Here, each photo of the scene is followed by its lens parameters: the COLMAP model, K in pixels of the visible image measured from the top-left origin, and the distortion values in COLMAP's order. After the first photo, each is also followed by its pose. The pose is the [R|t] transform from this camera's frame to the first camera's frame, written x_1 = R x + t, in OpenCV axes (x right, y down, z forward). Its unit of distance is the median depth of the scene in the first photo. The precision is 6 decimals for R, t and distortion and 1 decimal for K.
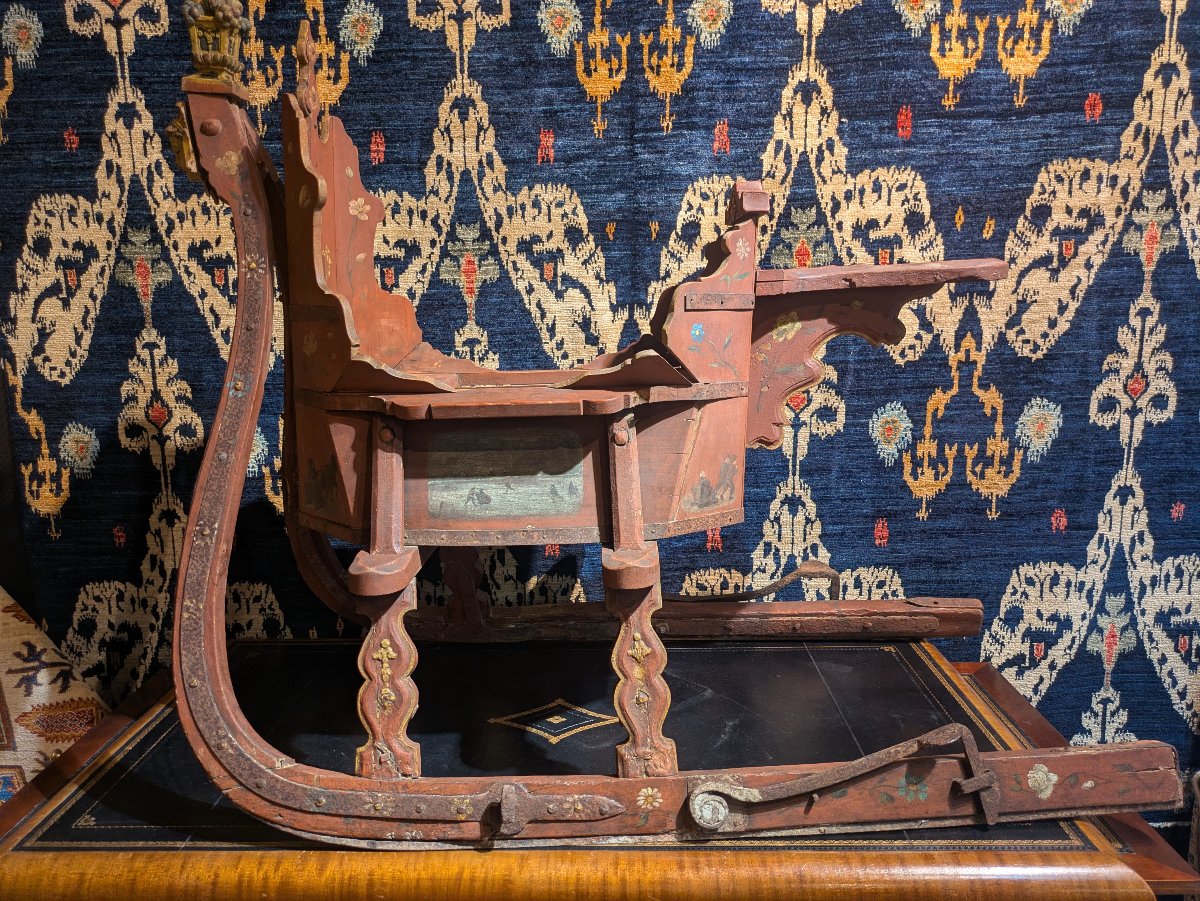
lens RADIAL K [[895.1, 0, 599.8], [0, 895.1, 448.9], [0, 0, 1]] dist [-0.010733, -0.010496]
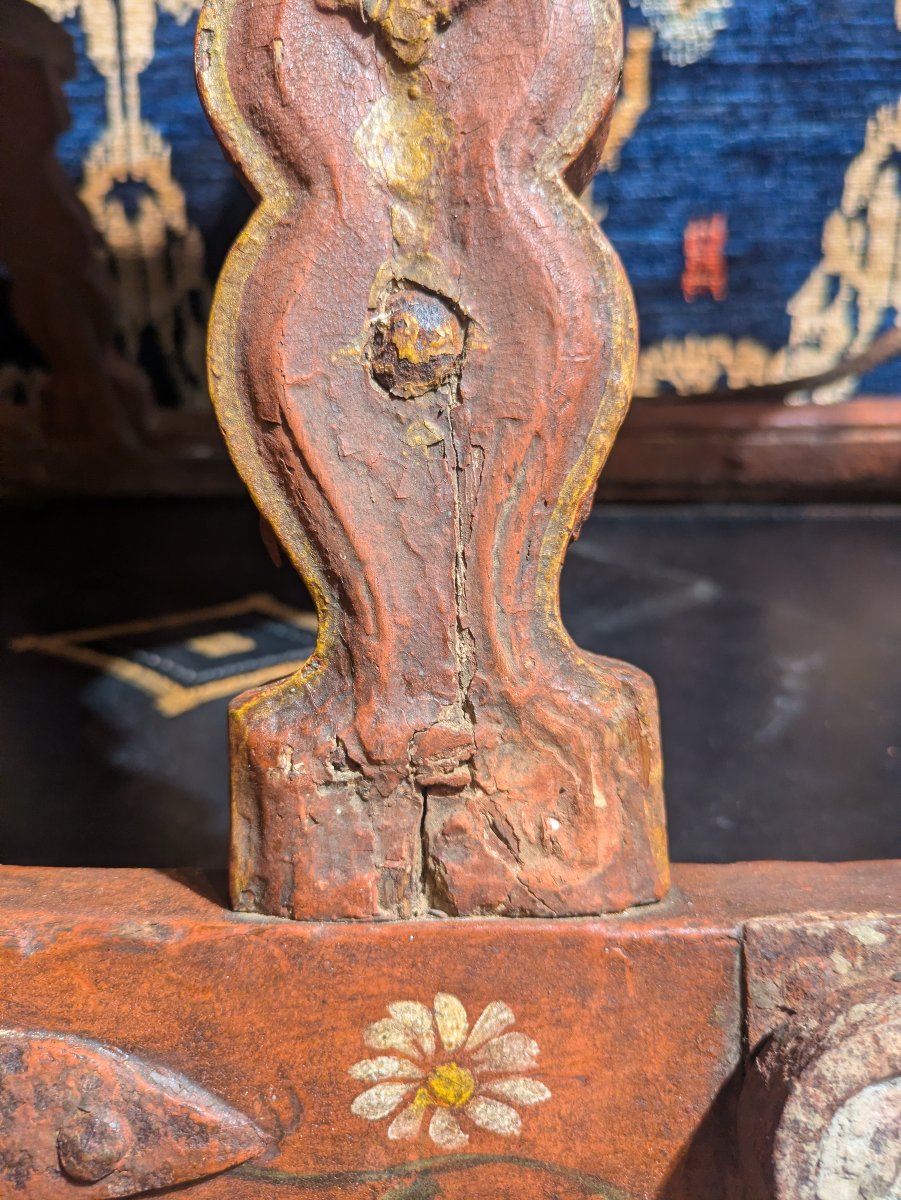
lens RADIAL K [[895.1, 0, 451.4], [0, 895.1, 608.1], [0, 0, 1]] dist [-0.010733, -0.010496]
pose [[0.998193, 0.024740, -0.054768, 0.060110], [-0.015843, 0.987424, 0.157297, 0.295851], [0.057971, -0.156145, 0.986032, 0.860524]]
